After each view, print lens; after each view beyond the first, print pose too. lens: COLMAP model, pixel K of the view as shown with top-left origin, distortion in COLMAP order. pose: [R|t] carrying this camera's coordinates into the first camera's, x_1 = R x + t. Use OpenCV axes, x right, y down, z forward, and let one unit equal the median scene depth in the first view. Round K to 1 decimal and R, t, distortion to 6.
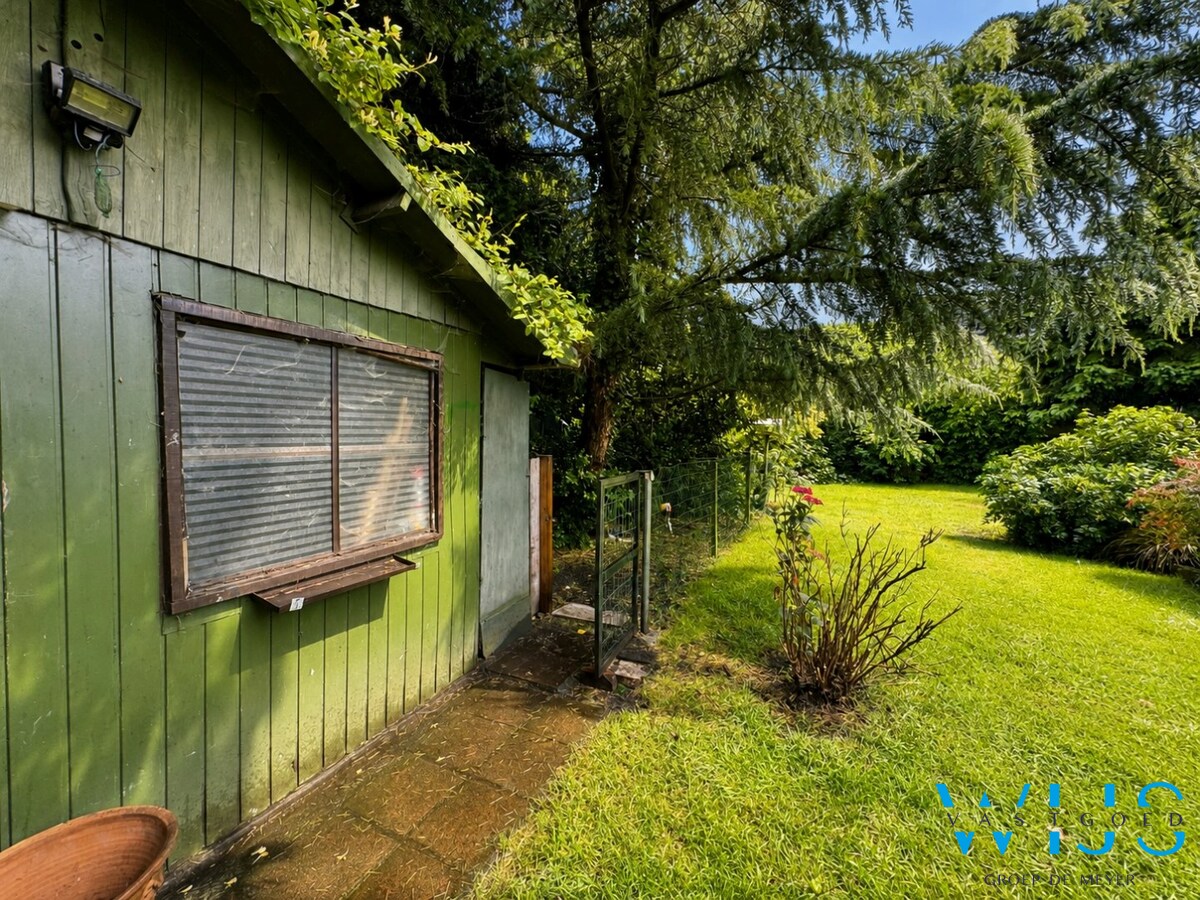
lens RADIAL K [[466.2, 0, 600.0], [0, 466.2, 450.0], [0, 0, 1]] dist [0.000737, 0.000260]
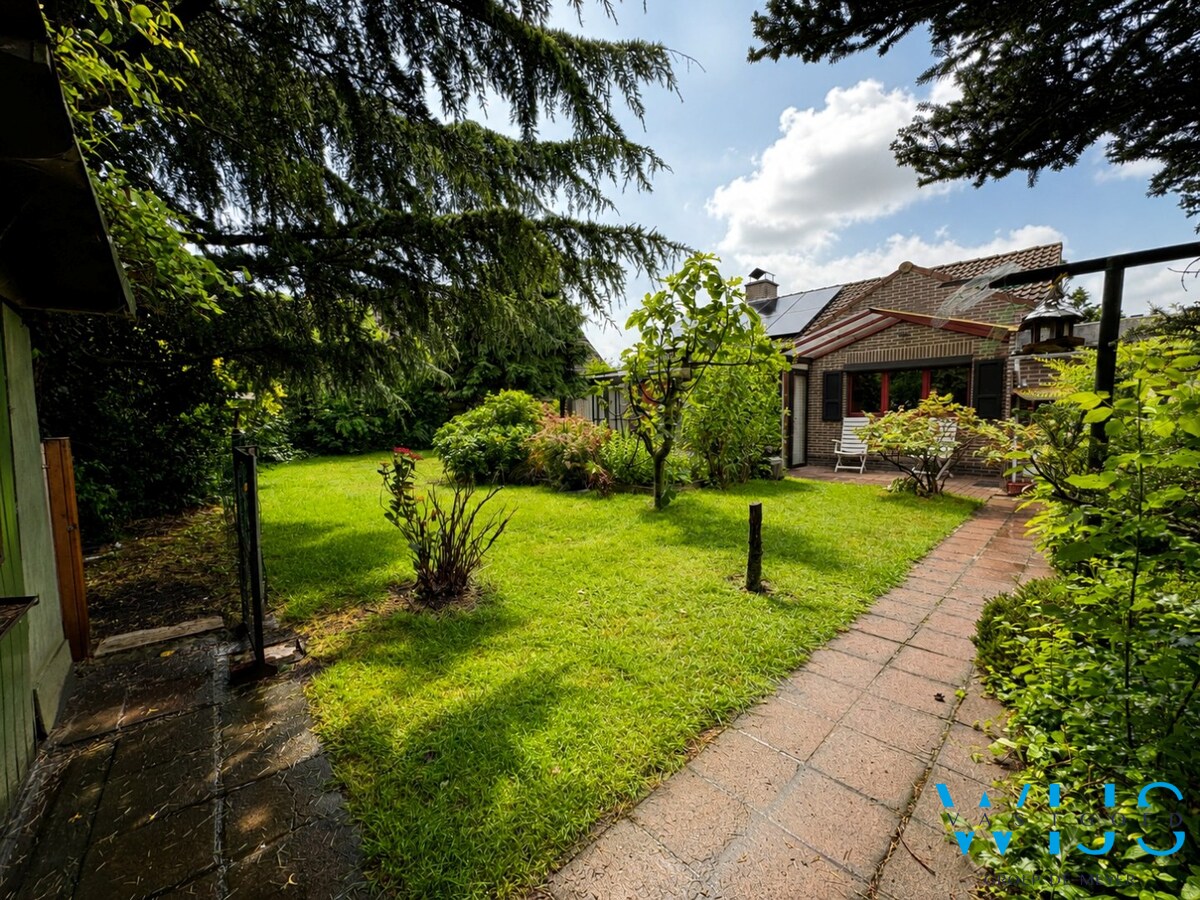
lens RADIAL K [[466.2, 0, 600.0], [0, 466.2, 450.0], [0, 0, 1]] dist [0.000737, 0.000260]
pose [[0.439537, -0.082045, 0.894470, -0.185316], [0.036197, 0.996629, 0.073629, 0.006109], [-0.897495, 0.000015, 0.441025, -0.004629]]
